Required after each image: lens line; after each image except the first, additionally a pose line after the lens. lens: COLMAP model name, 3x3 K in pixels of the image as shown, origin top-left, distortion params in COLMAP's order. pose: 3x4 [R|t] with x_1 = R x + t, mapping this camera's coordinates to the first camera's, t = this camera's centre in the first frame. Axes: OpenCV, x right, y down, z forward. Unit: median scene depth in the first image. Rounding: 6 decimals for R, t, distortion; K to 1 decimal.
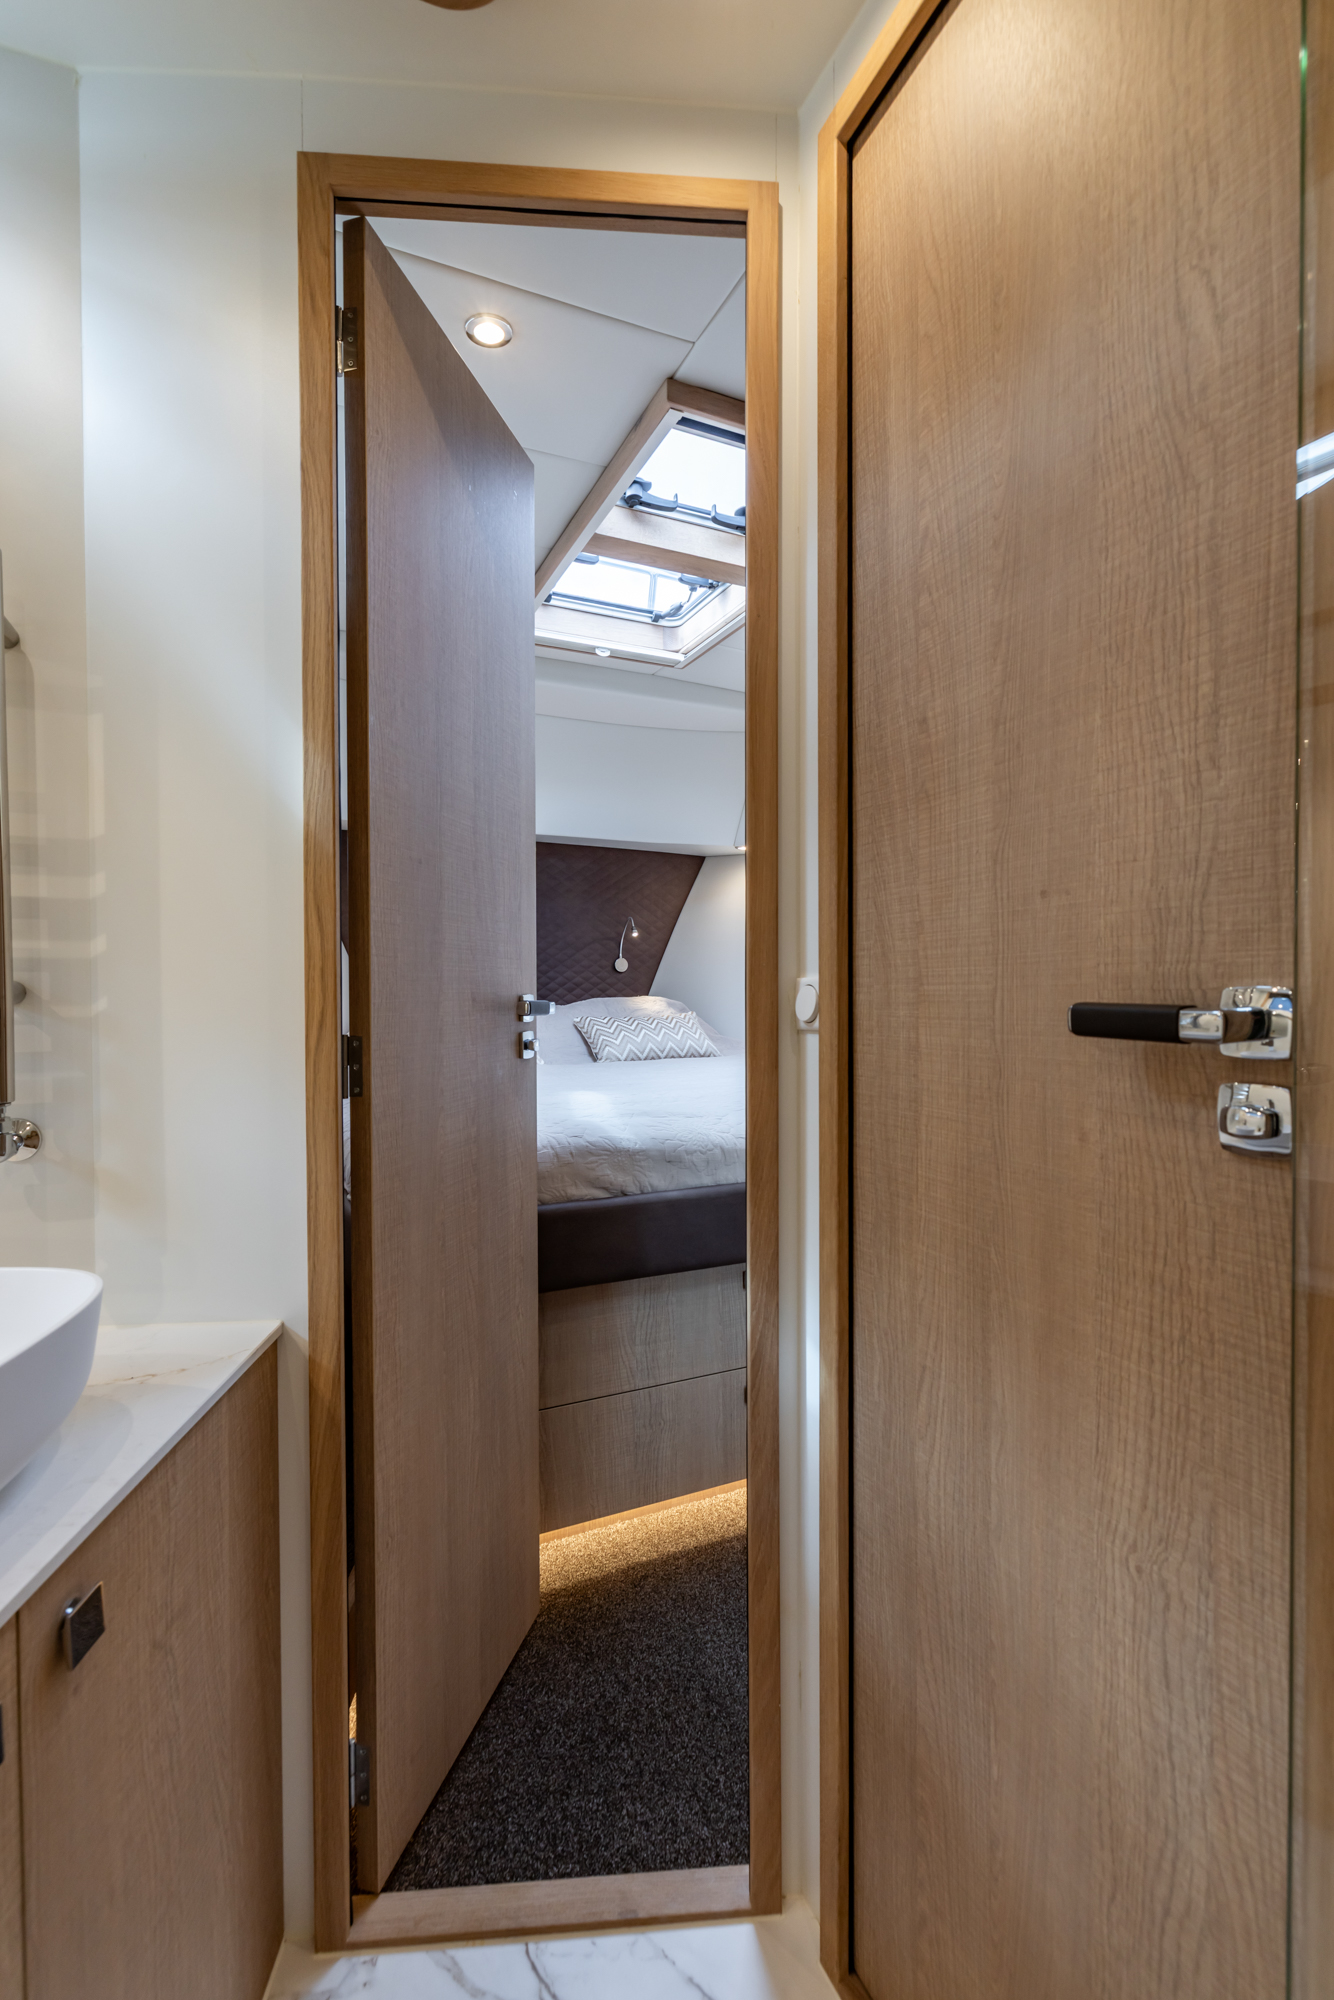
lens RADIAL K [[860.6, 0, 662.3], [0, 860.6, 1006.4], [0, 0, 1]] dist [0.000793, 0.000144]
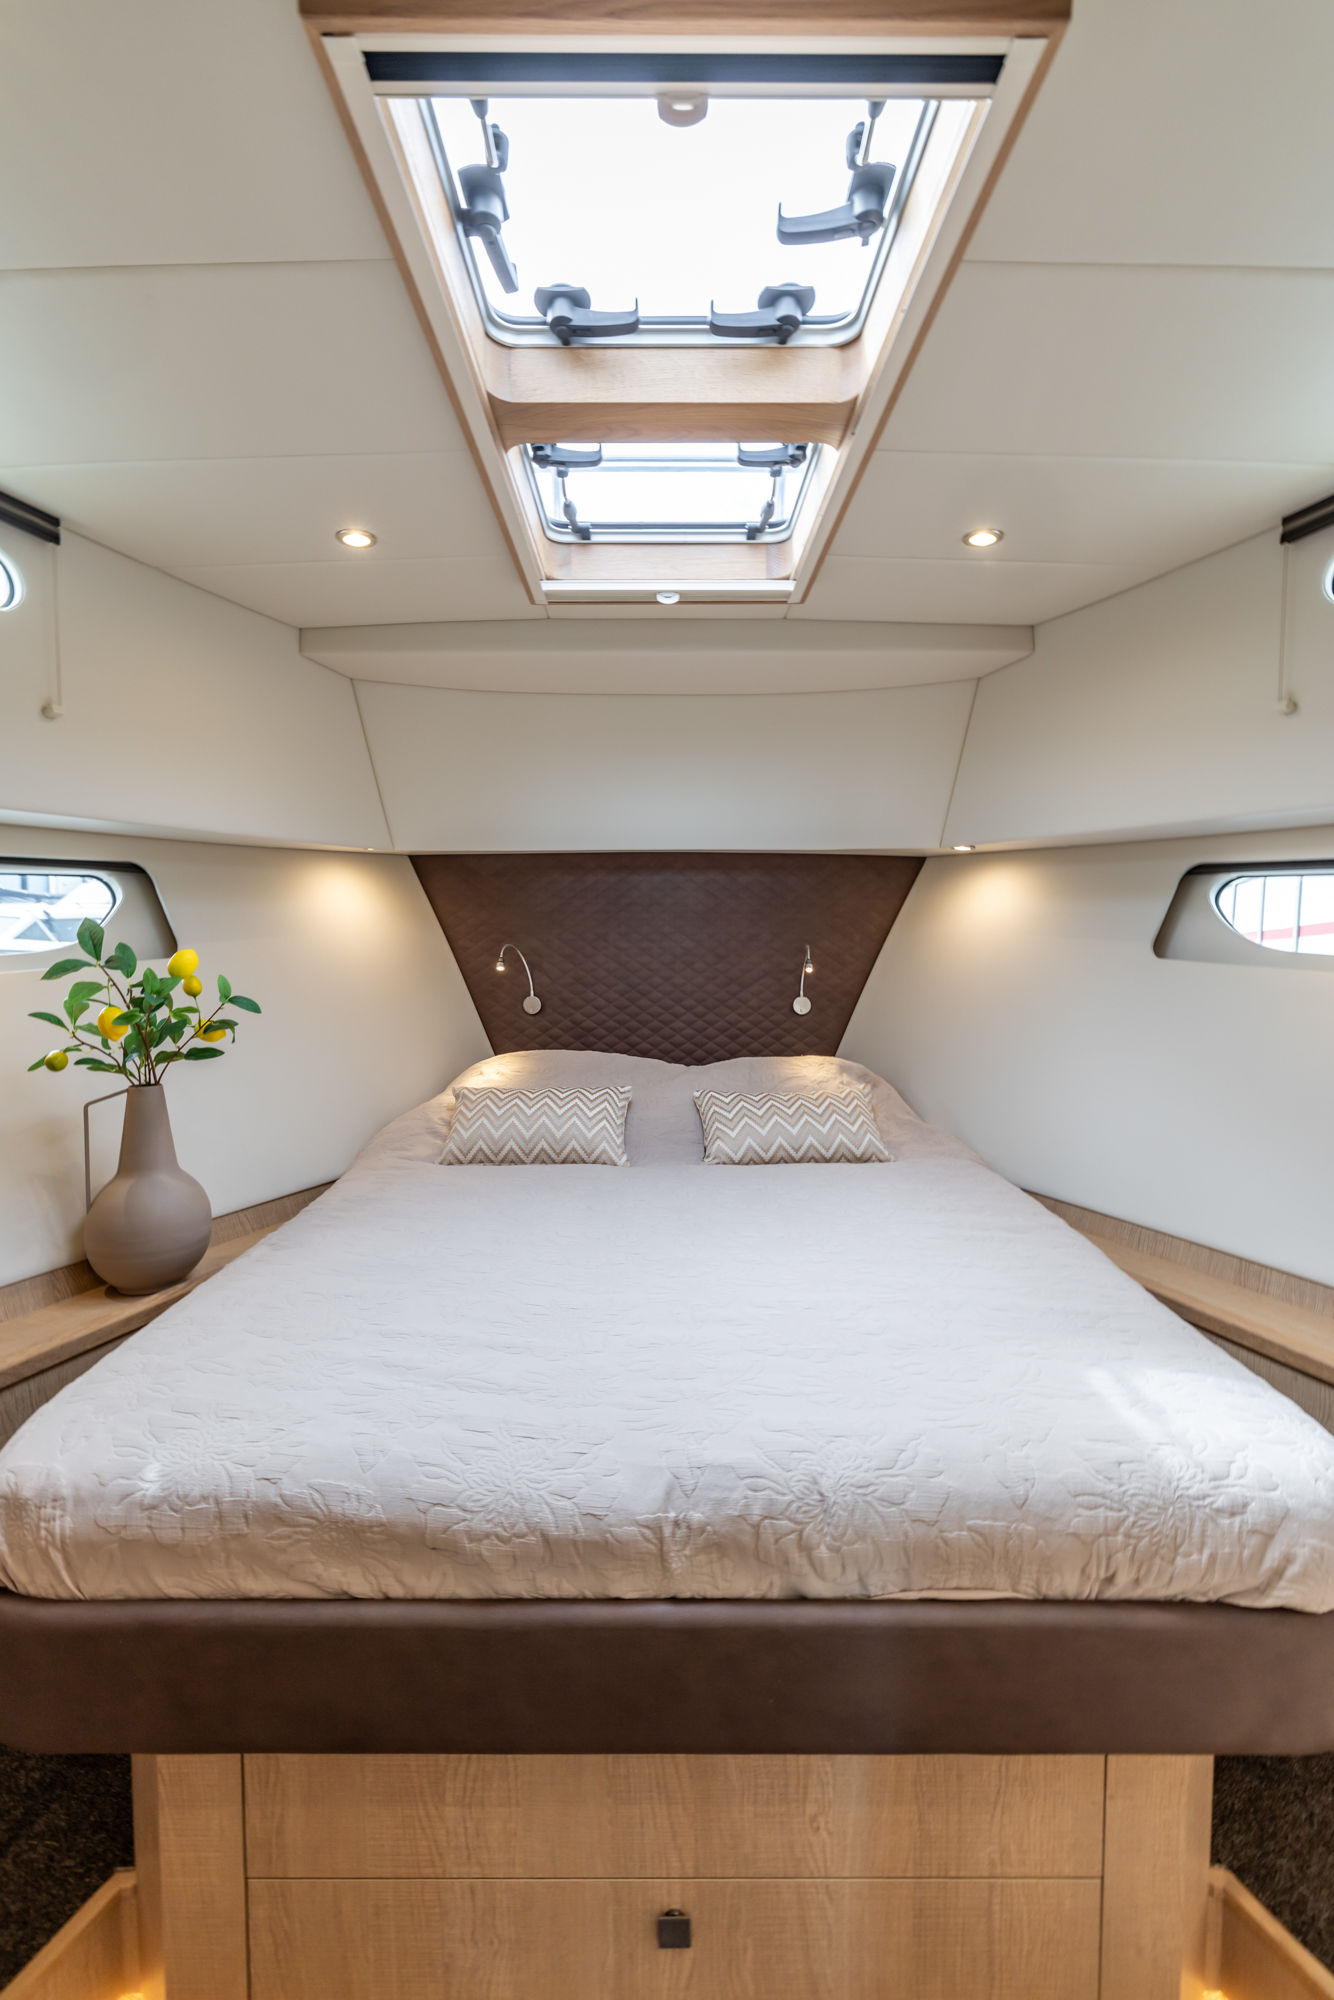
lens RADIAL K [[860.6, 0, 662.3], [0, 860.6, 1006.4], [0, 0, 1]] dist [0.000793, 0.000144]
pose [[0.918025, 0.022161, -0.395903, 0.157950], [-0.008978, 0.999343, 0.035120, -0.080896], [0.396421, -0.028687, 0.917621, 0.267013]]
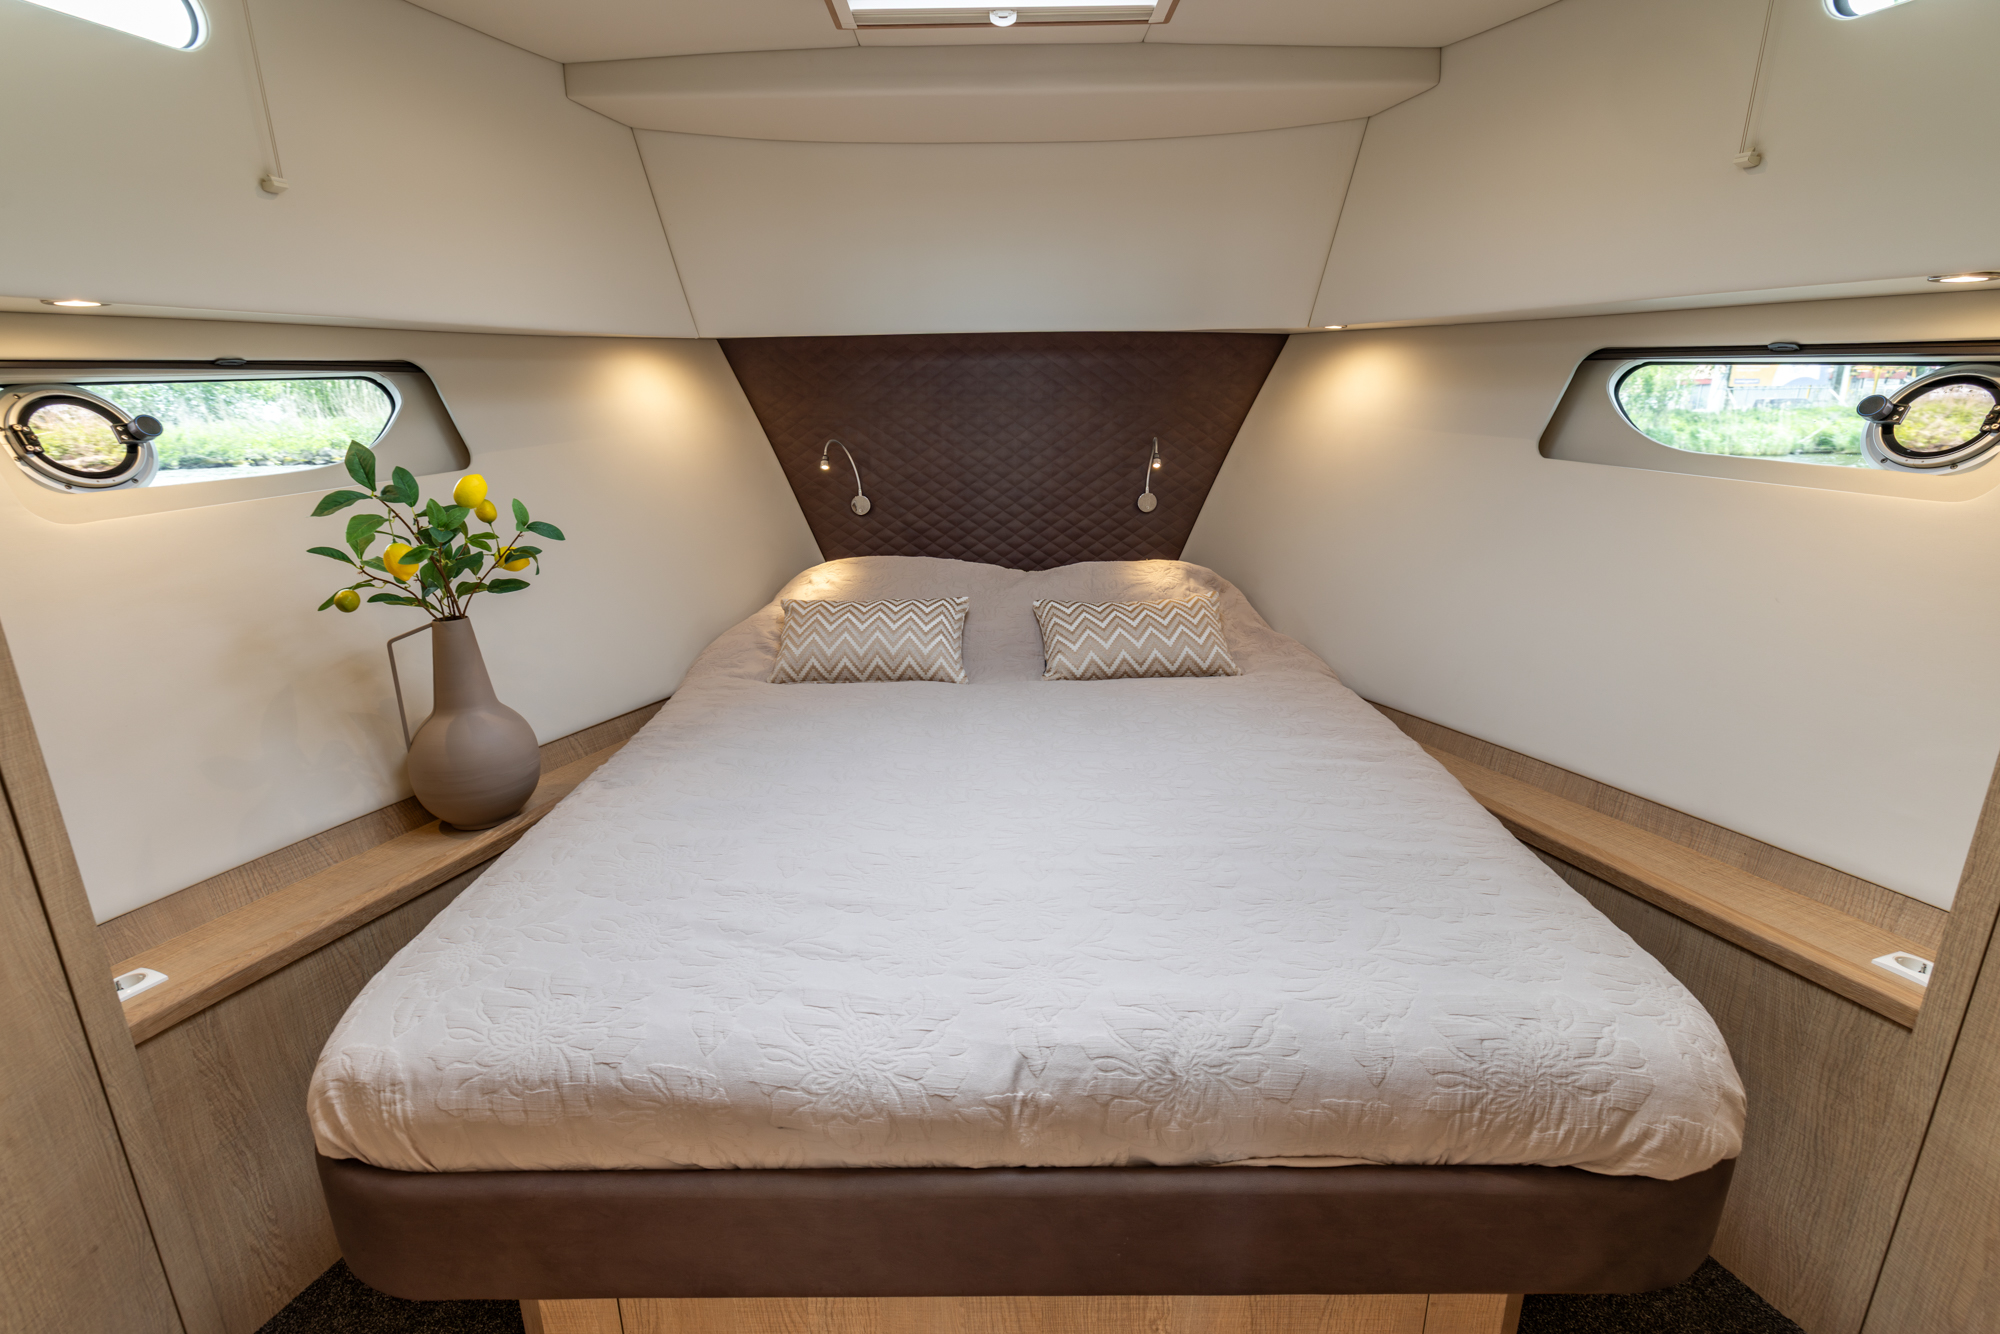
lens RADIAL K [[860.6, 0, 993.7], [0, 860.6, 664.3], [0, 0, 1]] dist [0.000793, 0.000144]
pose [[0.917152, 0.095600, -0.386902, 0.141016], [0.002180, 0.969586, 0.244743, -0.103543], [0.398532, -0.225309, 0.889049, 0.299510]]
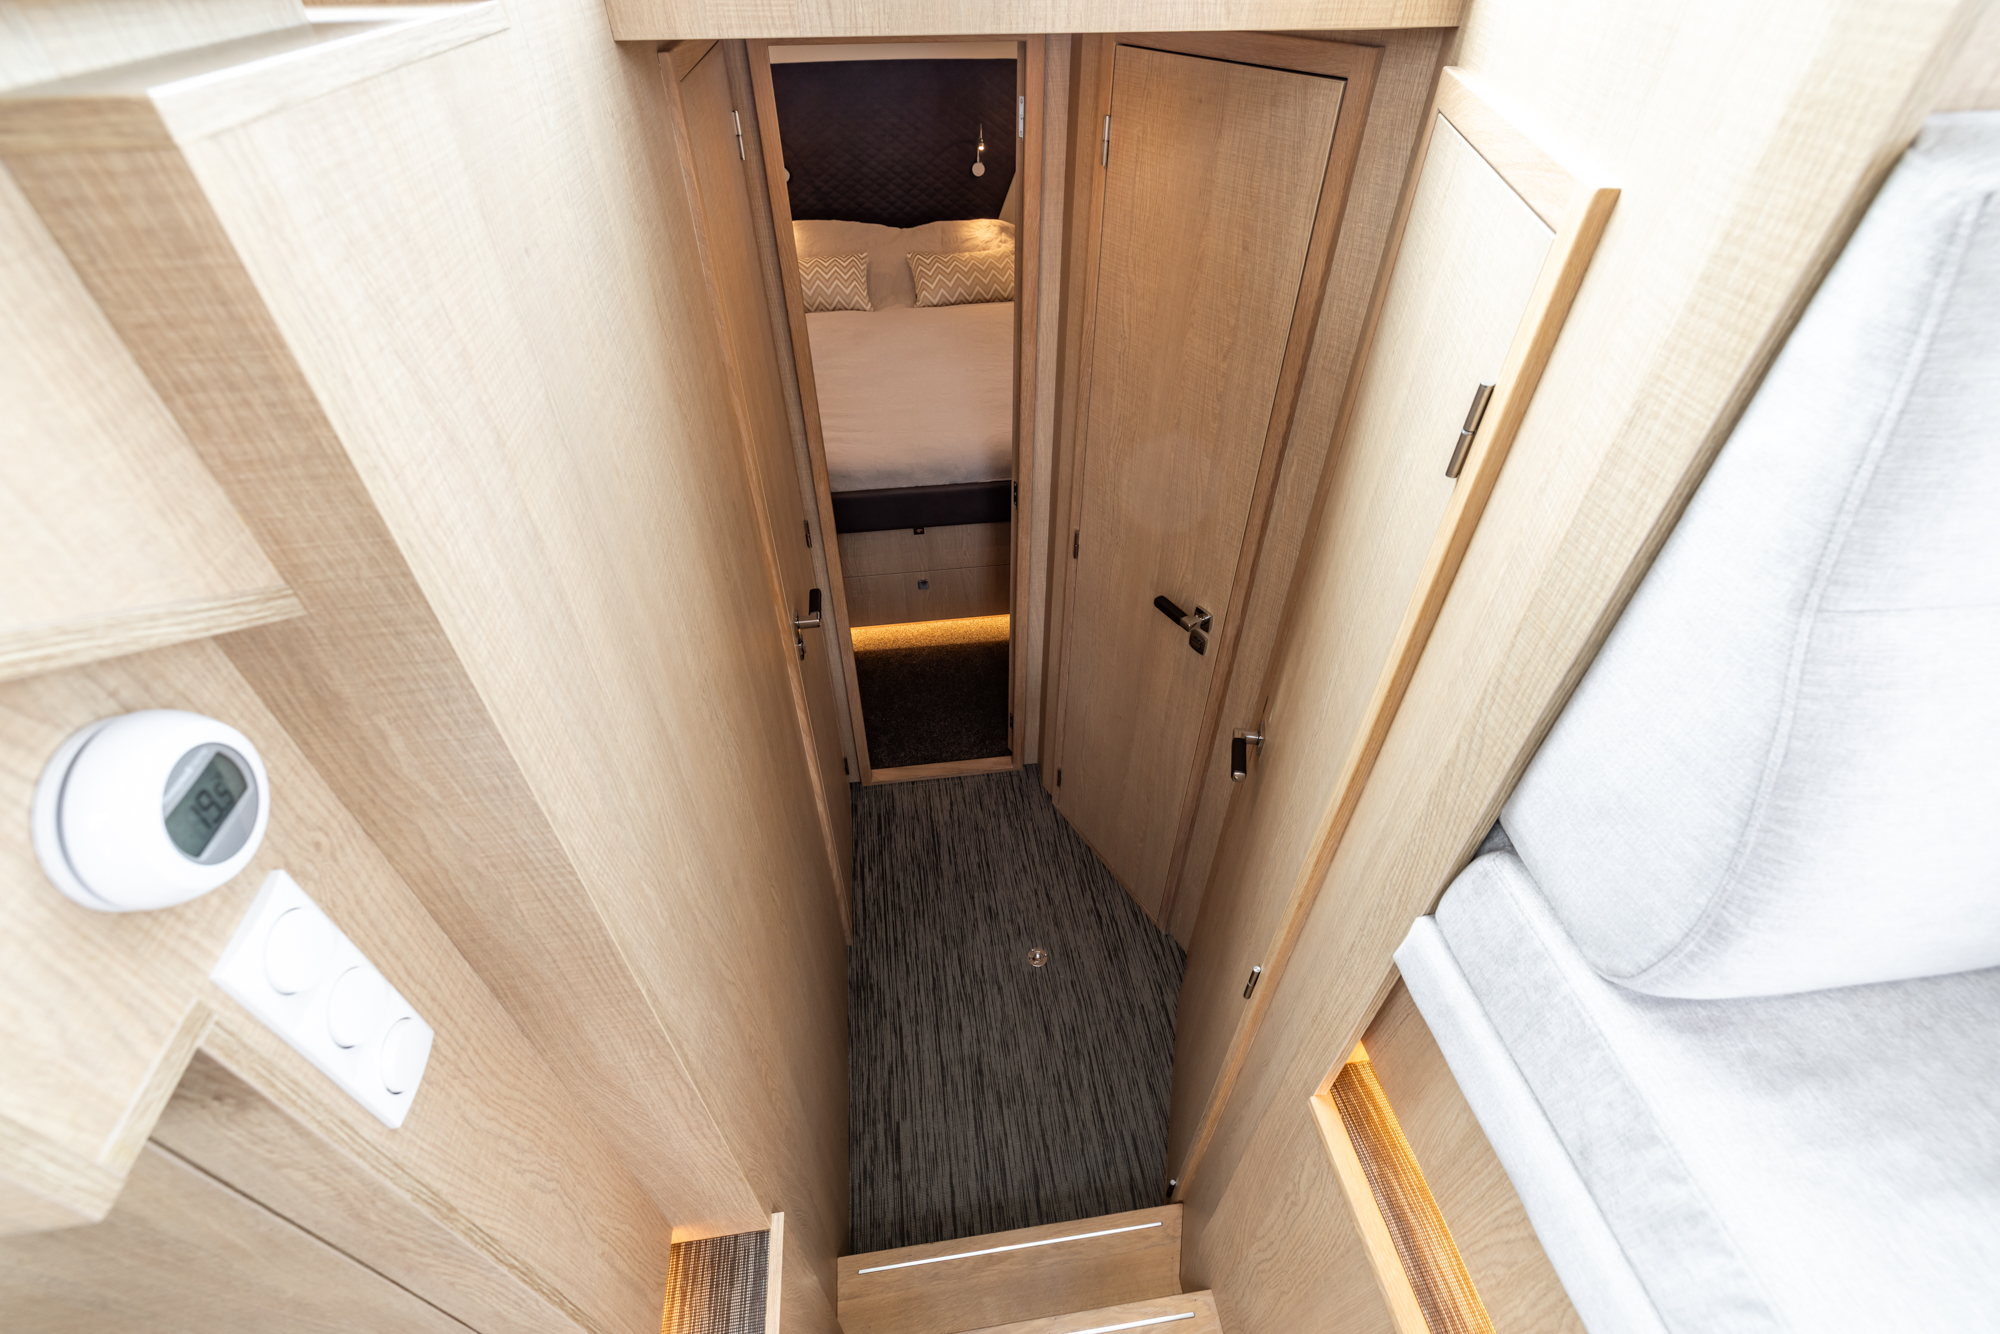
lens RADIAL K [[863.1, 0, 992.5], [0, 863.1, 665.6], [0, 0, 1]] dist [-0.000741, -0.000027]
pose [[0.962097, 0.179267, -0.205506, 0.335472], [-0.003873, 0.762482, 0.646998, -0.302746], [0.272680, -0.621679, 0.734276, -0.198412]]
